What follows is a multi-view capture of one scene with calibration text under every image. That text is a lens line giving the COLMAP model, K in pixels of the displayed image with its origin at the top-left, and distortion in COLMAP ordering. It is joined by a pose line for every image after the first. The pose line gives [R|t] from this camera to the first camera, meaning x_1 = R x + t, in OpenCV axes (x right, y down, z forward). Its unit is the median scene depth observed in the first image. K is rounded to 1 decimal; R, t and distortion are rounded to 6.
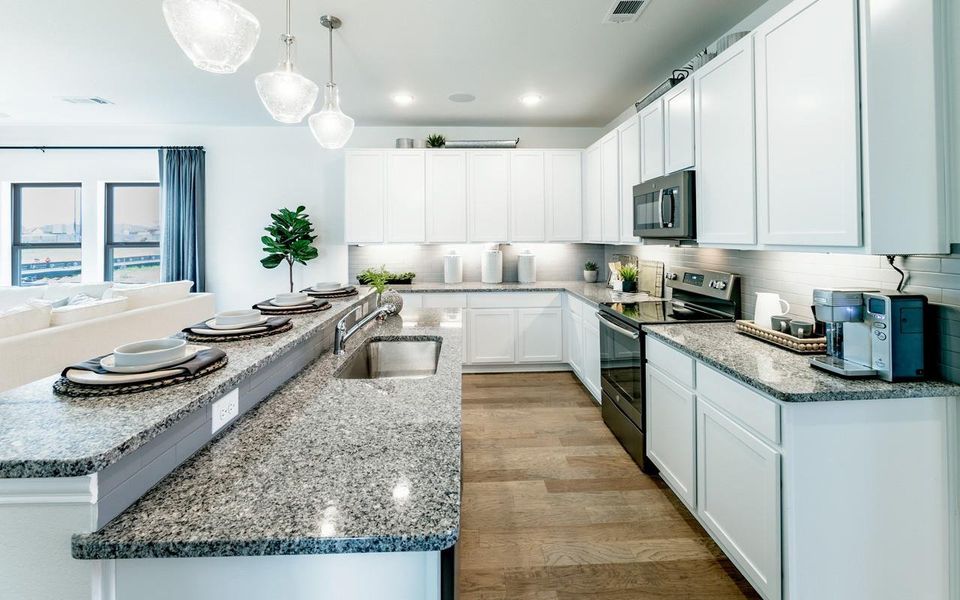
lens RADIAL K [[415.9, 0, 479.2], [0, 415.9, 236.8], [0, 0, 1]] dist [-0.005985, 0.001194]
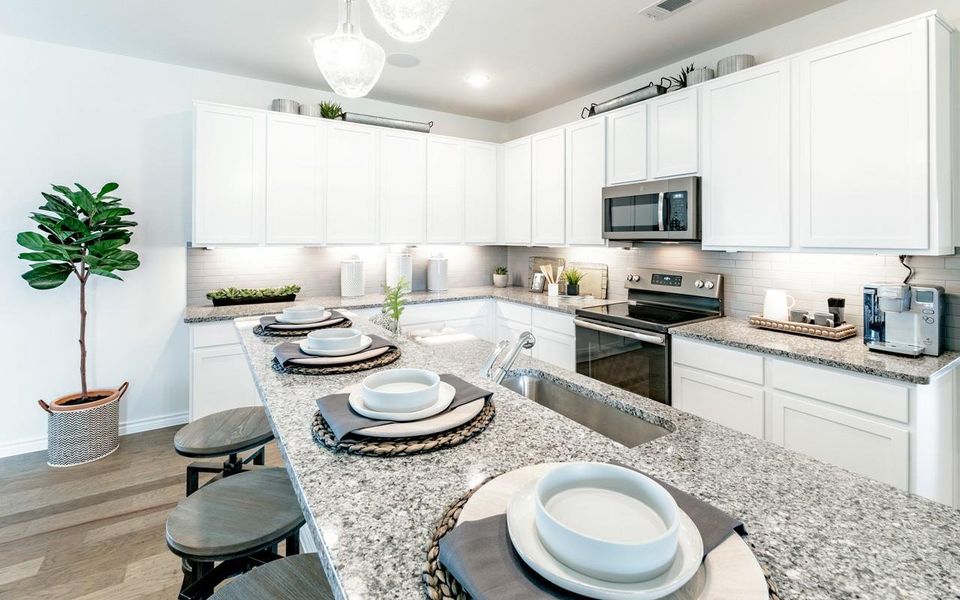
lens RADIAL K [[442.2, 0, 480.9], [0, 442.2, 236.6], [0, 0, 1]] dist [0.001254, -0.000072]
pose [[0.861317, 0.010688, 0.507955, -0.290764], [-0.009563, 0.999943, -0.004825, 0.001620], [-0.507977, -0.000701, 0.861370, 0.175406]]
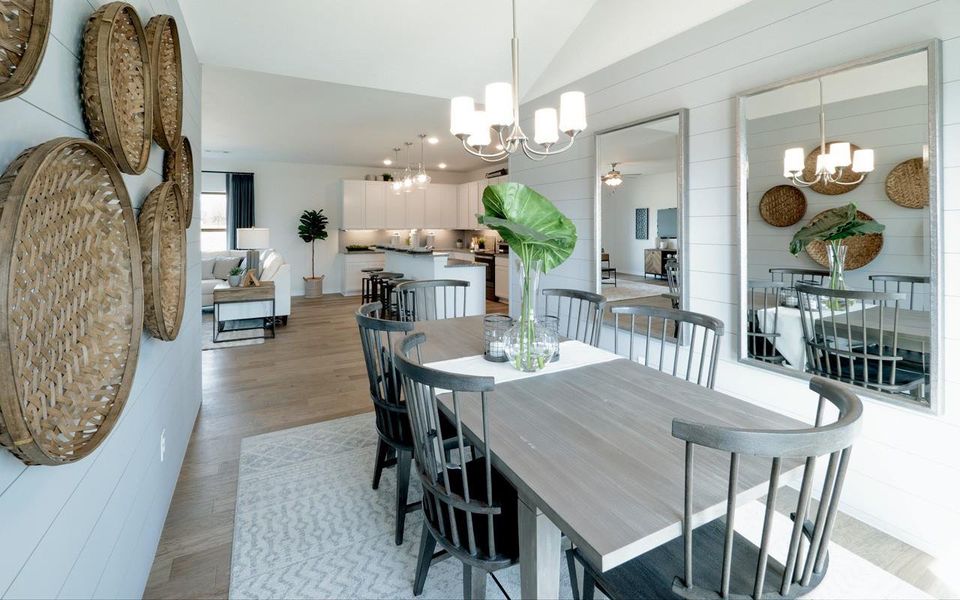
lens RADIAL K [[413.6, 0, 456.5], [0, 413.6, 229.5], [0, 0, 1]] dist [-0.001902, -0.000049]
pose [[0.920503, 0.001060, 0.390735, -0.594424], [-0.002887, 0.999987, 0.004087, 0.007576], [-0.390726, -0.004890, 0.920494, -0.964860]]
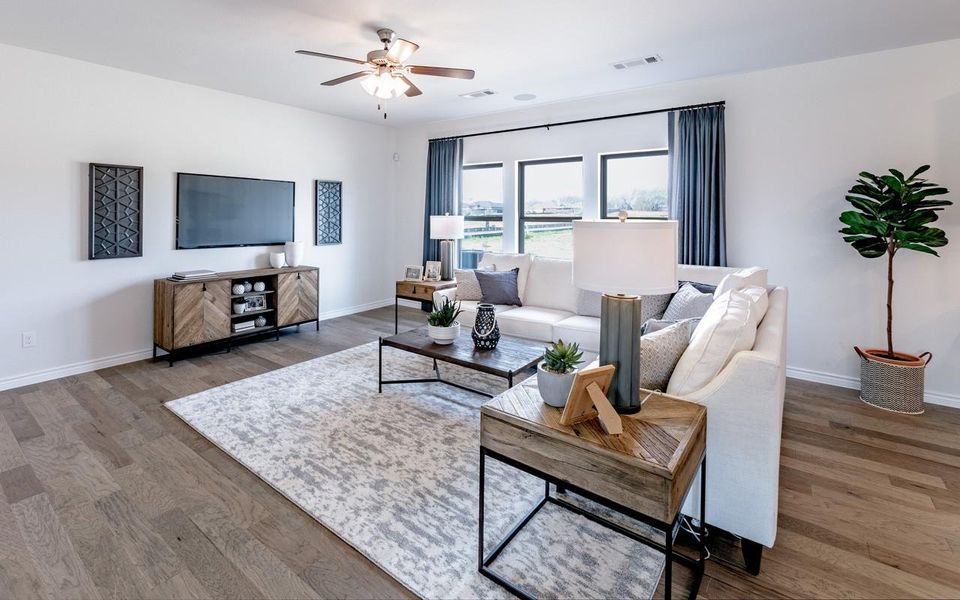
lens RADIAL K [[442.2, 0, 450.1], [0, 442.2, 215.5], [0, 0, 1]] dist [0.001254, -0.000072]
pose [[0.758071, 0.011212, -0.652075, -0.535330], [-0.006988, 0.999934, 0.009068, 0.003600], [0.652134, -0.002317, 0.758100, -0.013636]]
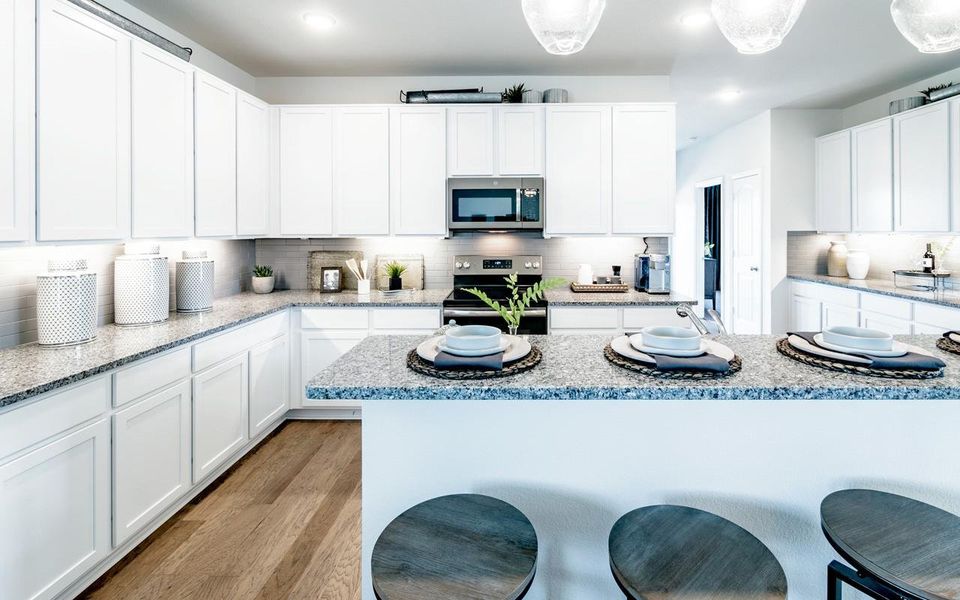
lens RADIAL K [[442.2, 0, 503.5], [0, 442.2, 234.2], [0, 0, 1]] dist [0.001254, -0.000072]
pose [[0.056657, -0.005498, 0.998379, -0.488208], [-0.000720, 0.999984, 0.005548, 0.005116], [-0.998393, -0.001033, 0.056652, 0.578784]]
